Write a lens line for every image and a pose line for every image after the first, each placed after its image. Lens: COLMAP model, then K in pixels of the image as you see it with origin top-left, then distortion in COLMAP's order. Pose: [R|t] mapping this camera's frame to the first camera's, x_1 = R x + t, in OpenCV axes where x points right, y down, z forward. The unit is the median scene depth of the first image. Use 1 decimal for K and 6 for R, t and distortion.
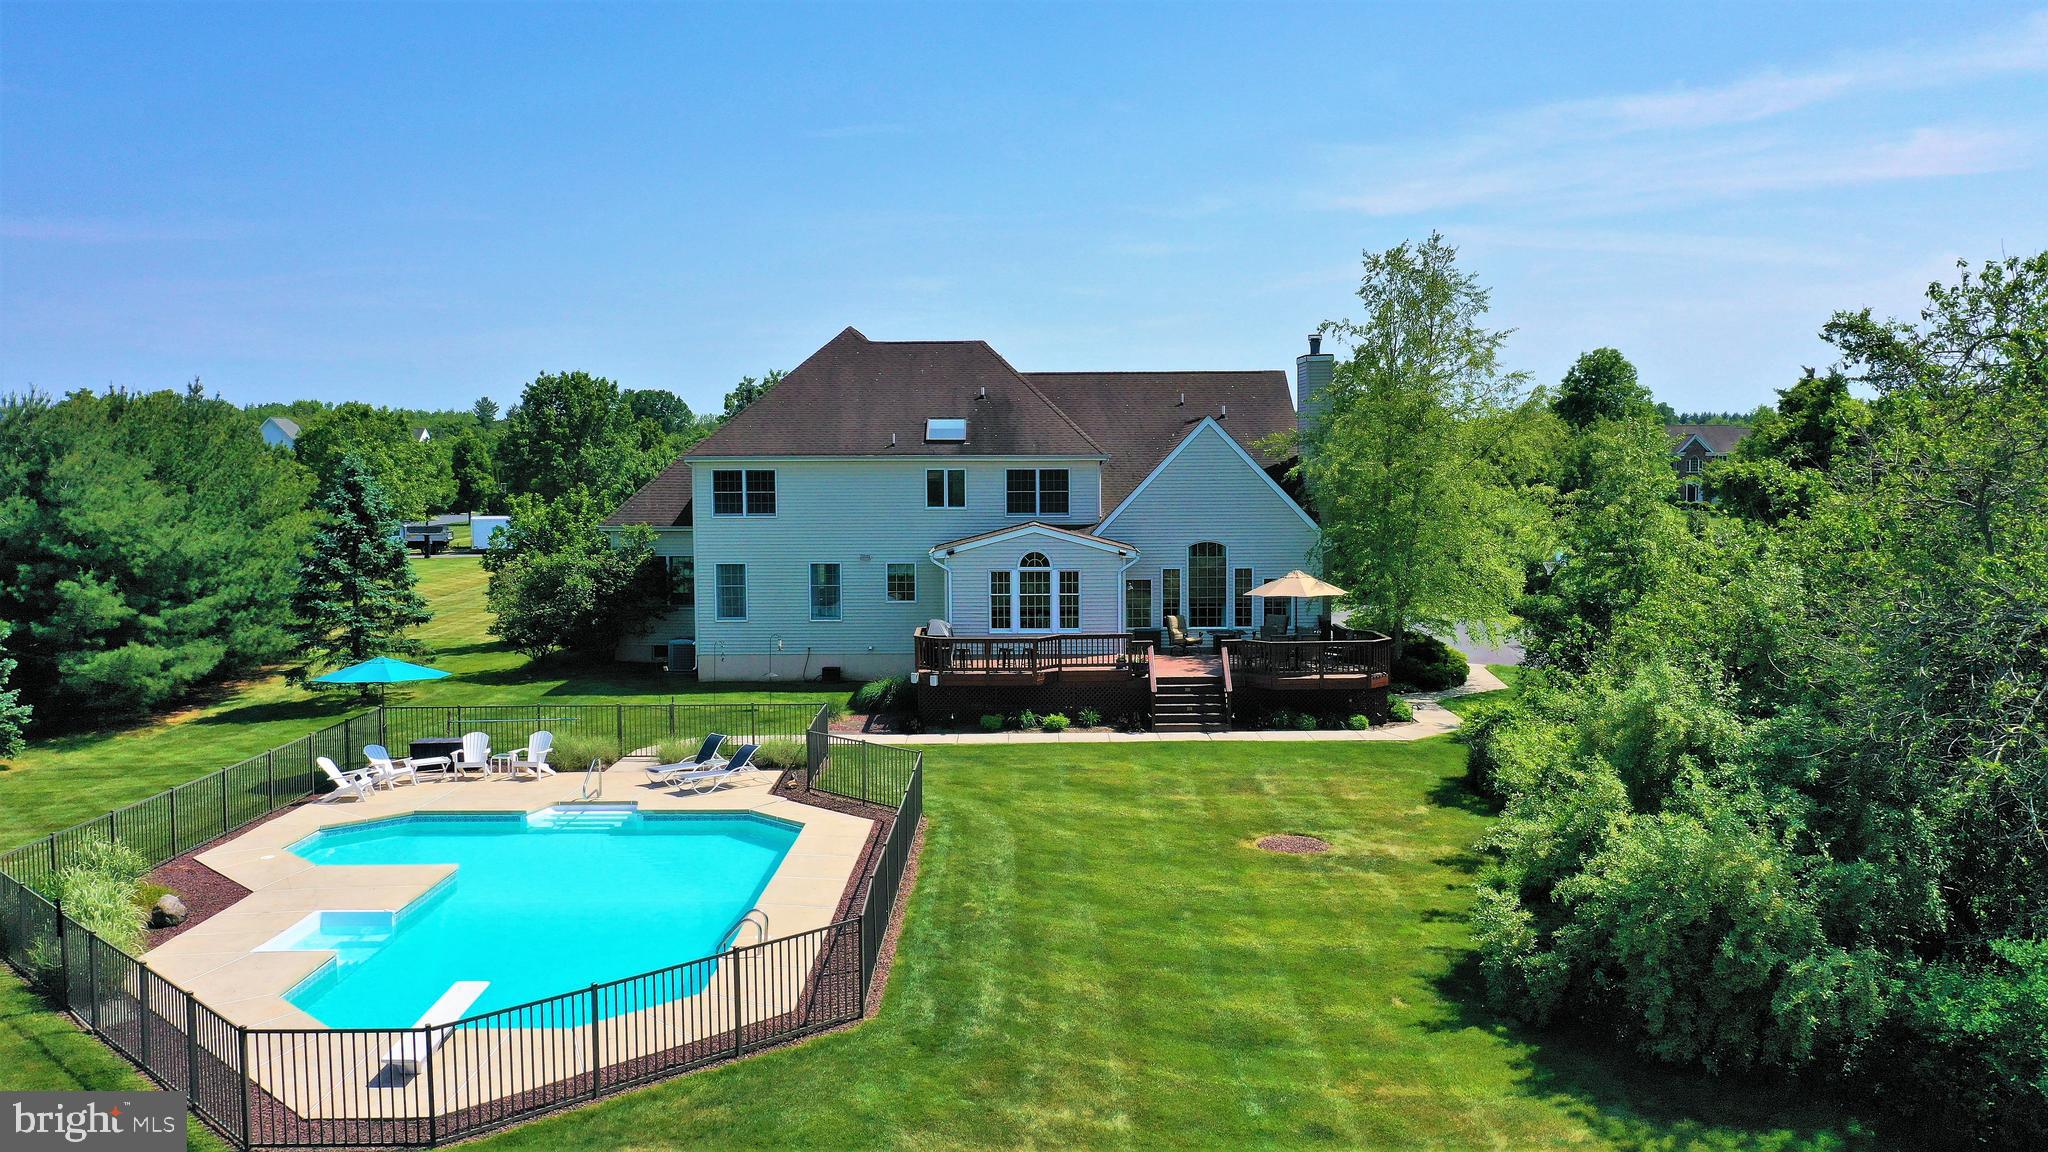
lens RADIAL K [[1613.5, 0, 1024.0], [0, 1613.5, 576.0], [0, 0, 1]] dist [0.000170, -0.002874]
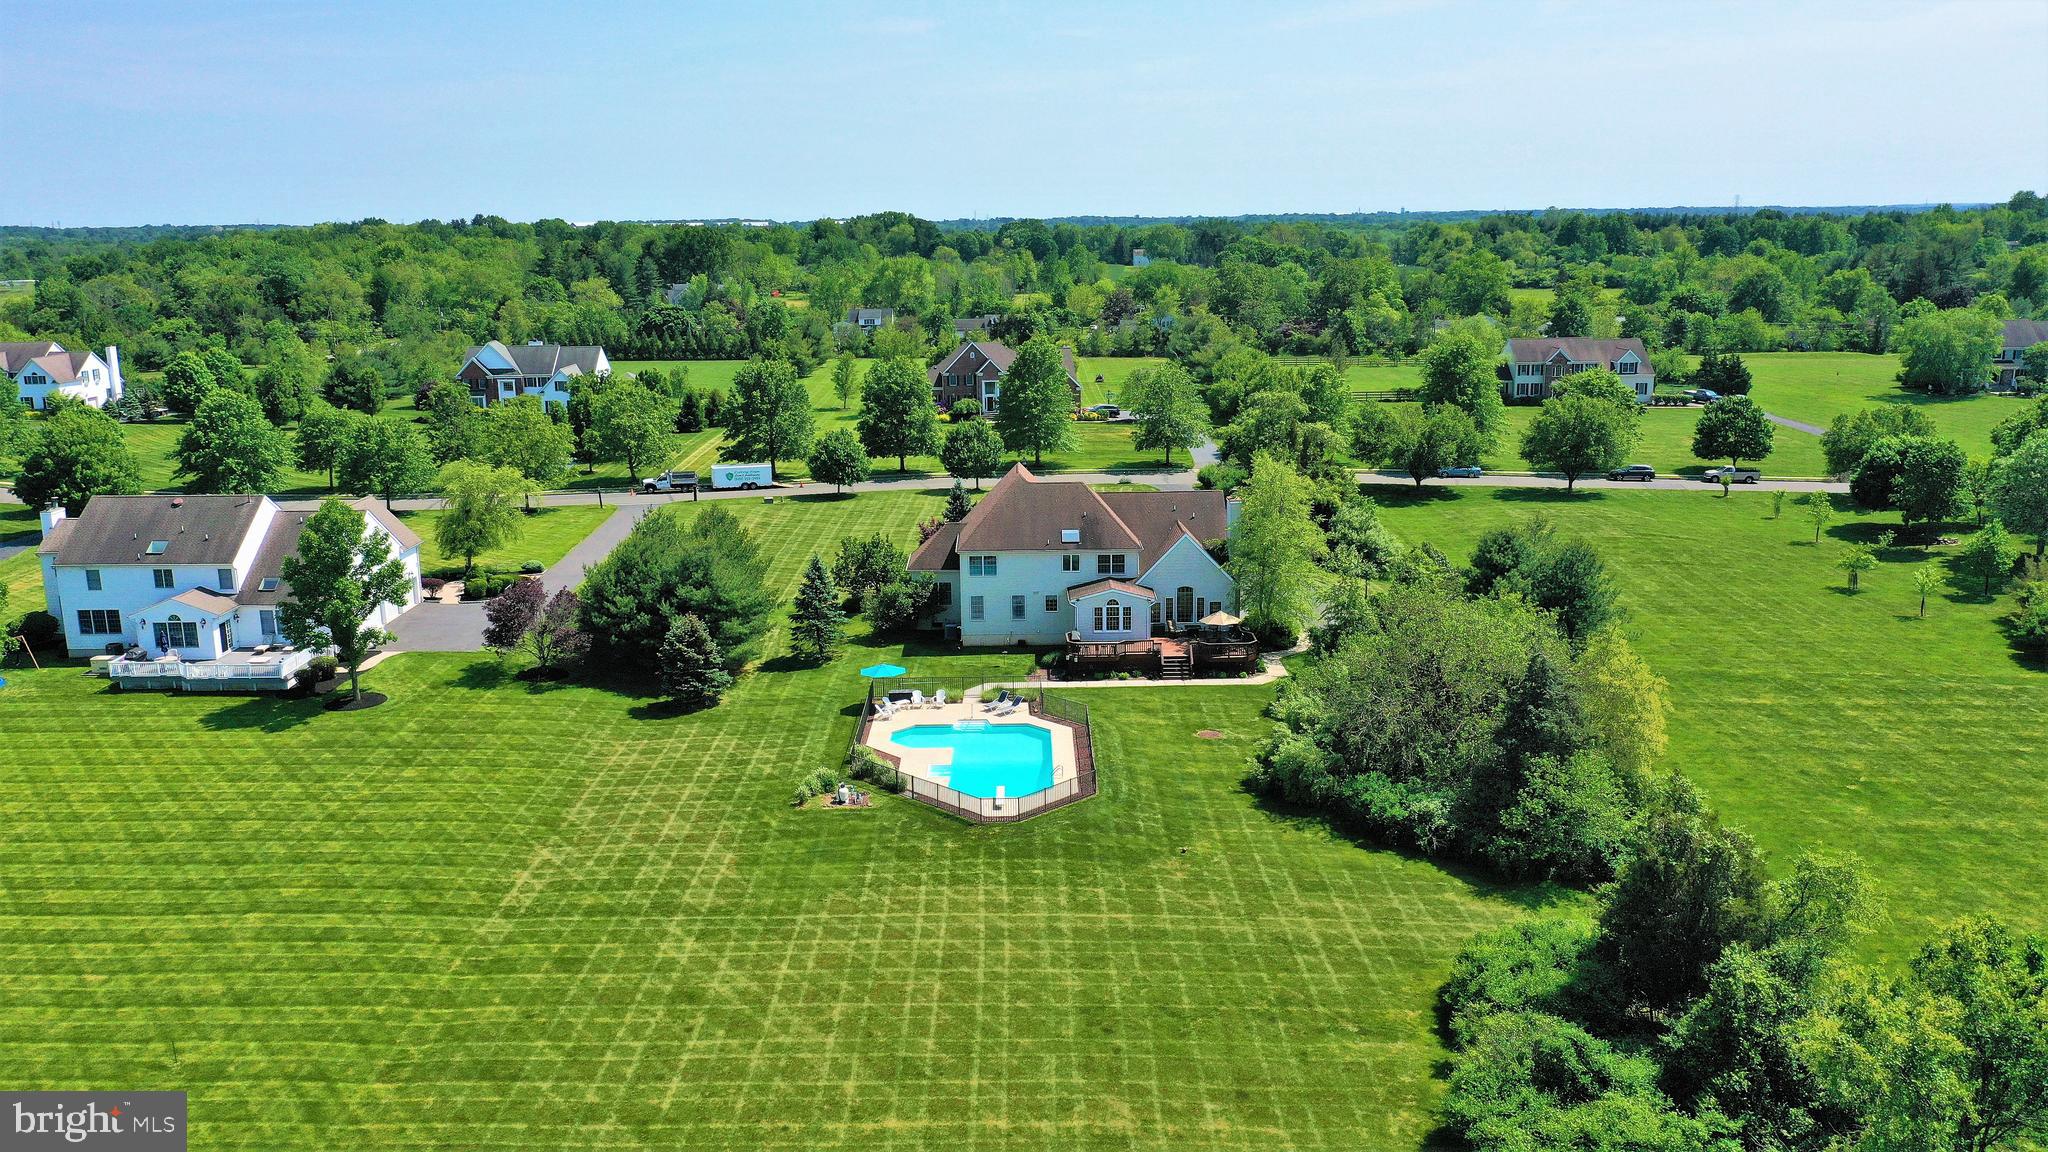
lens RADIAL K [[1613.5, 0, 1024.0], [0, 1613.5, 576.0], [0, 0, 1]] dist [0.000170, -0.002874]
pose [[0.999961, -0.008135, 0.003511, -0.132870], [0.007534, 0.989222, 0.146231, -0.399625], [-0.004663, -0.146199, 0.989244, -1.360954]]
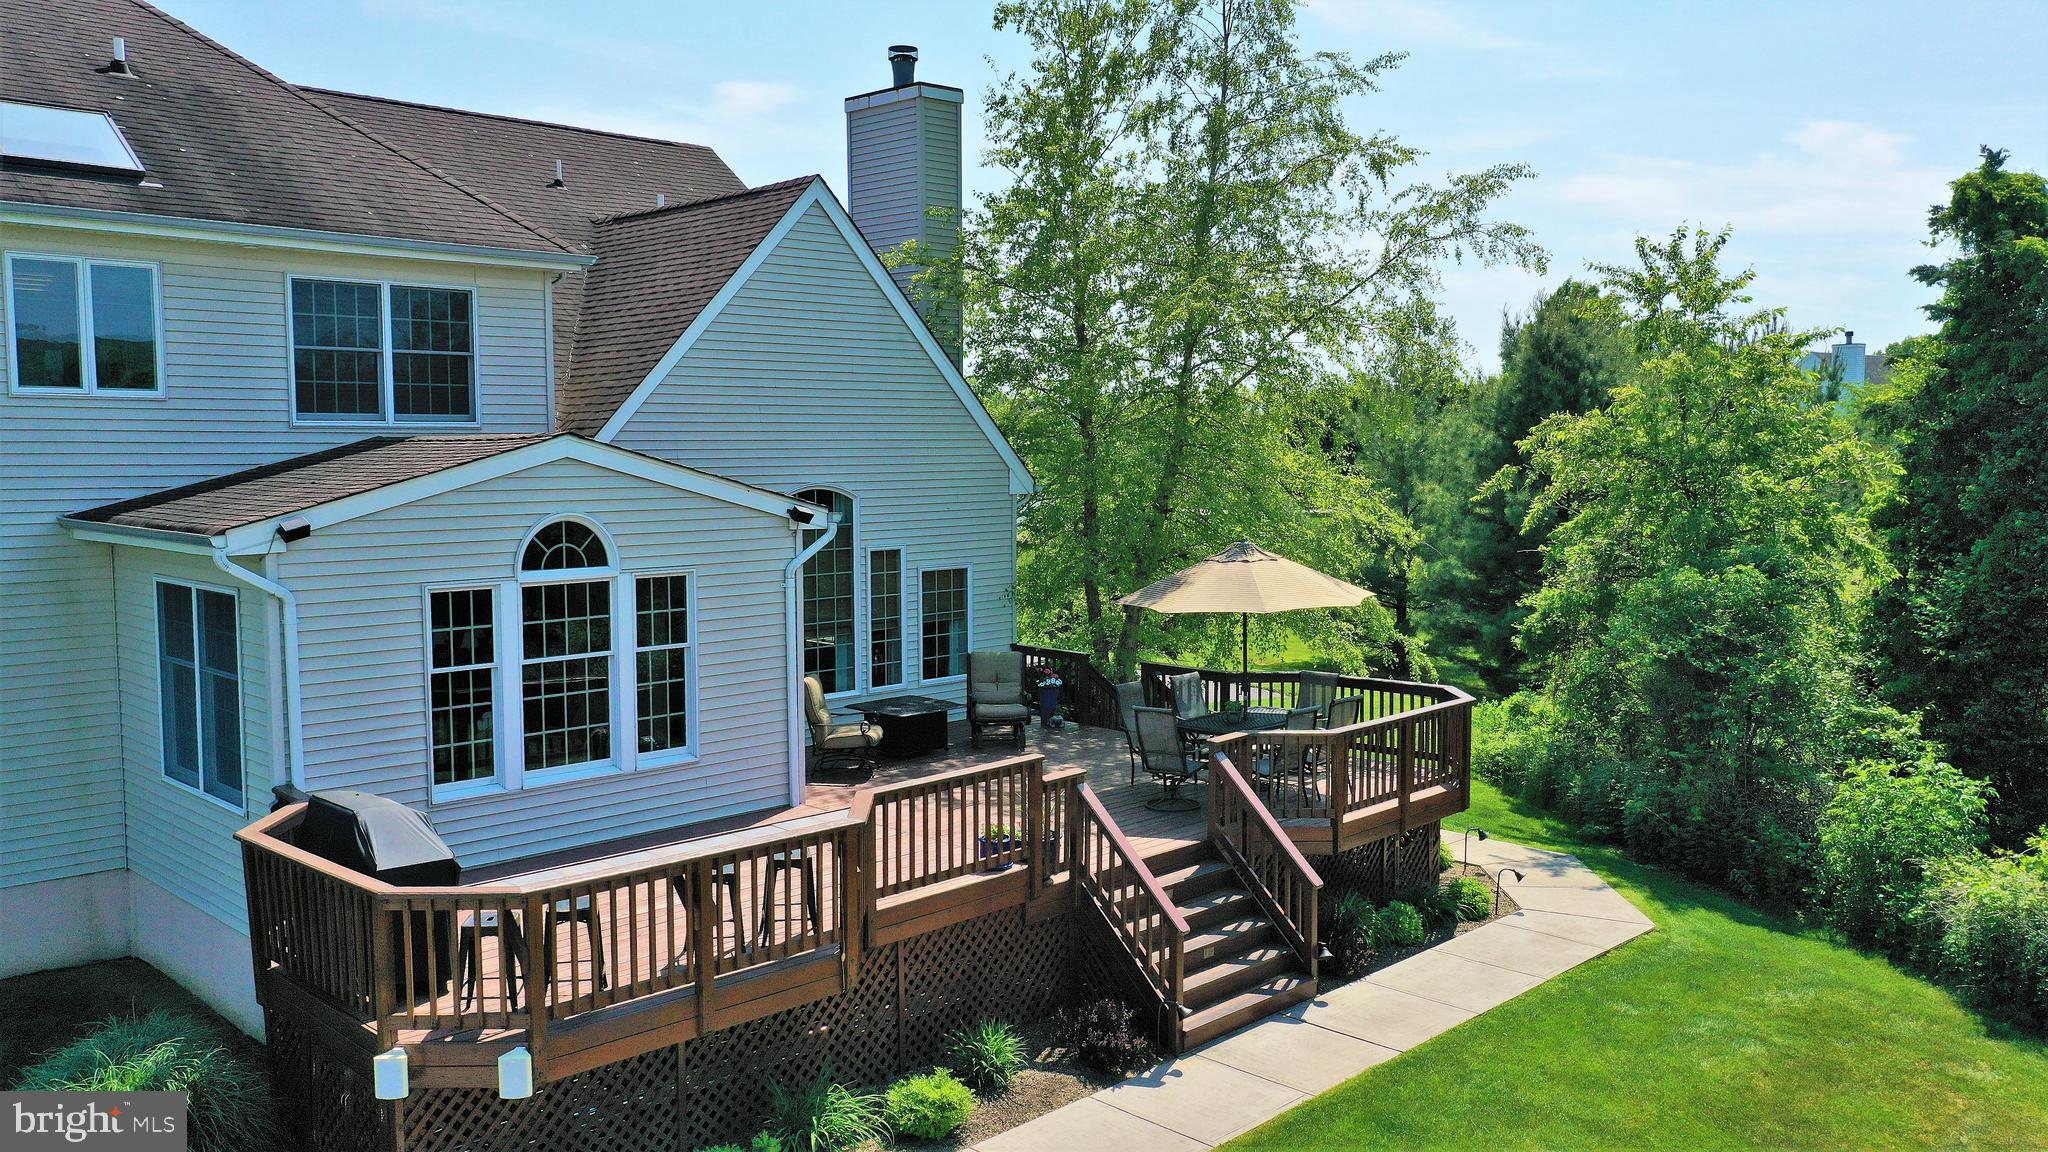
lens RADIAL K [[1613.5, 0, 1024.0], [0, 1613.5, 576.0], [0, 0, 1]] dist [0.000170, -0.002874]
pose [[0.707043, -0.056361, 0.704921, -0.150285], [0.047375, 0.998355, 0.032304, -0.010192], [-0.705582, 0.010555, 0.708550, 0.716419]]
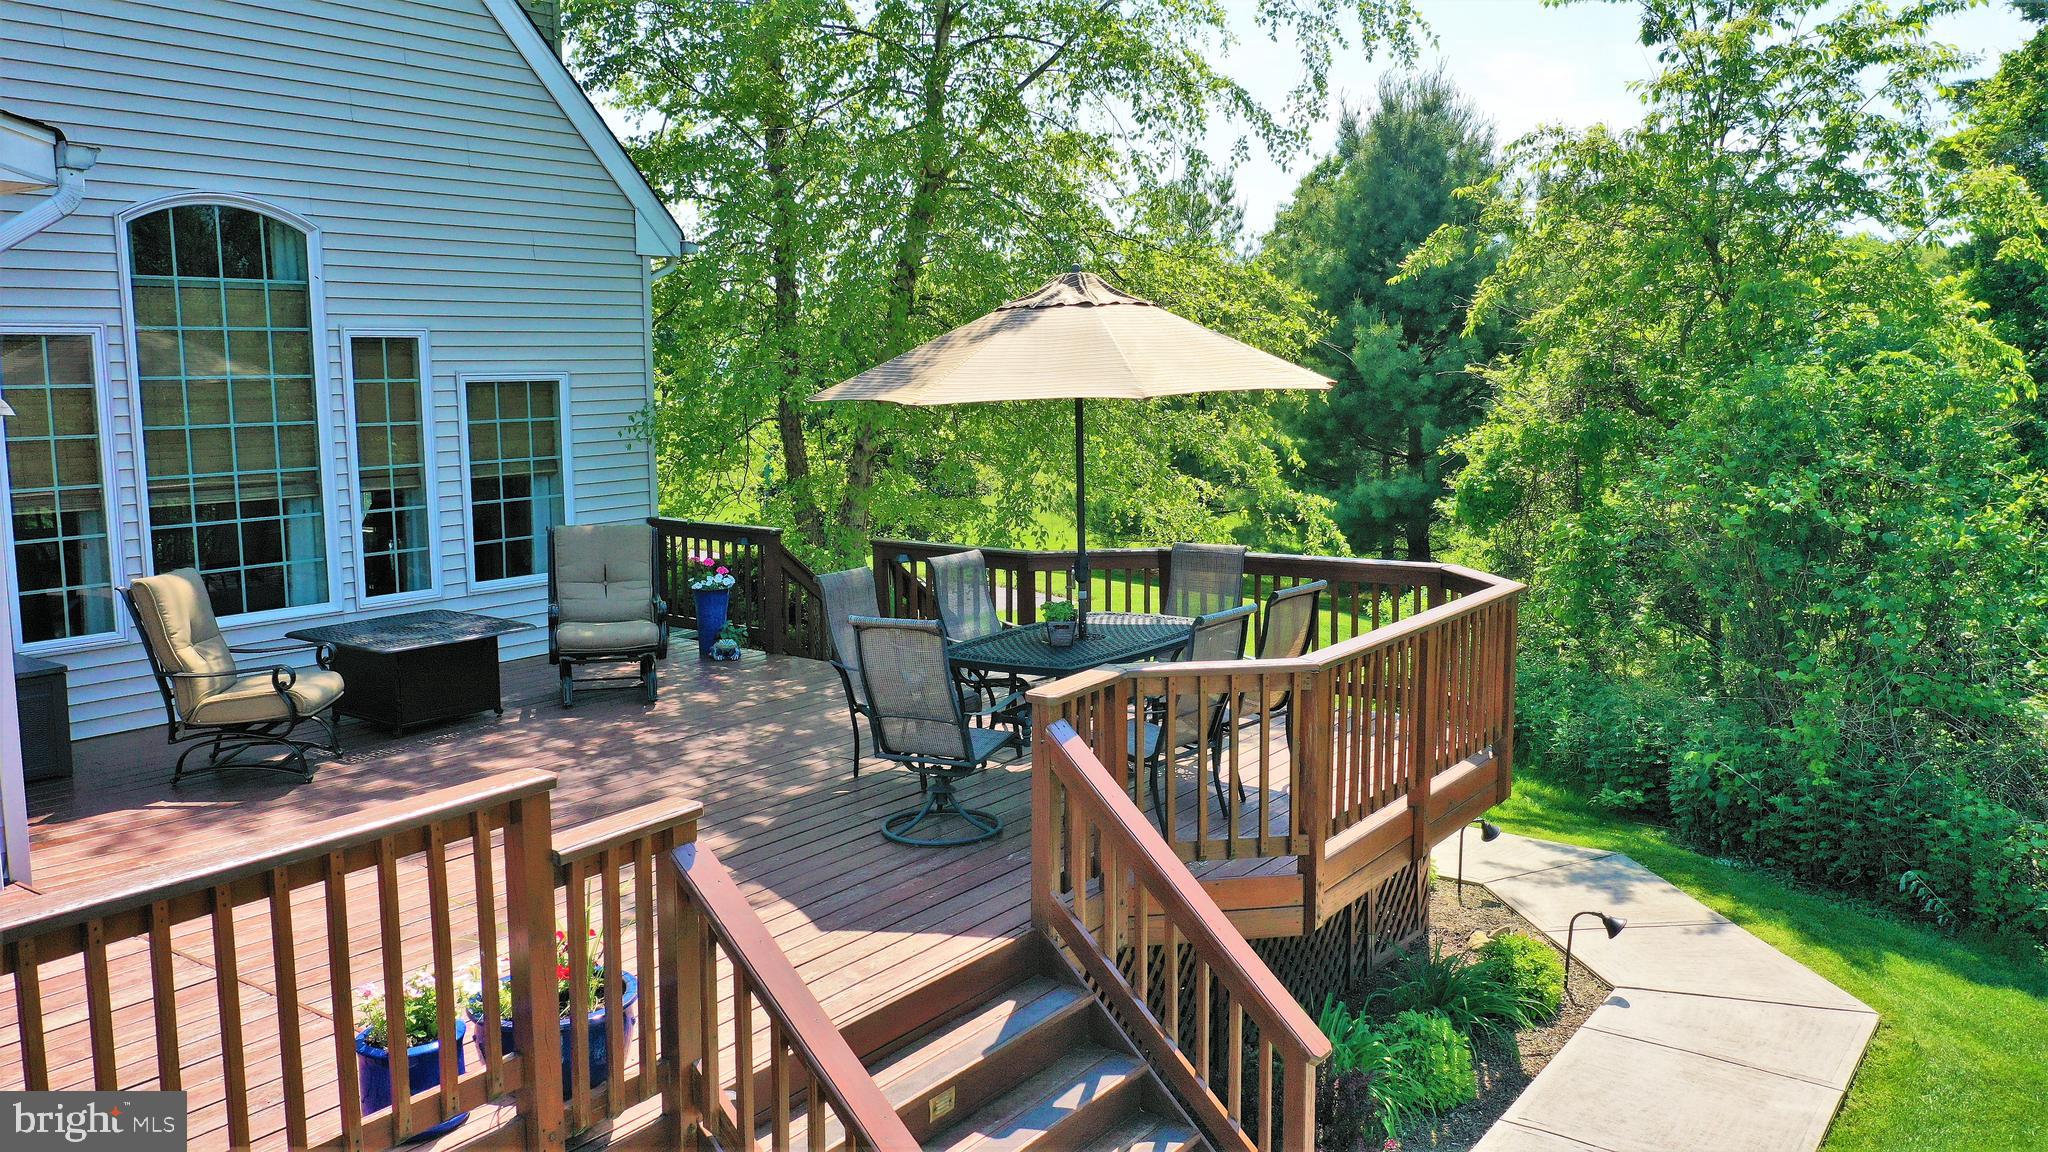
lens RADIAL K [[1613.5, 0, 1024.0], [0, 1613.5, 576.0], [0, 0, 1]] dist [0.000170, -0.002874]
pose [[0.584779, -0.107752, 0.804004, 0.002324], [0.056690, 0.994144, 0.092001, 0.014064], [-0.809209, -0.008221, 0.587463, 0.847799]]
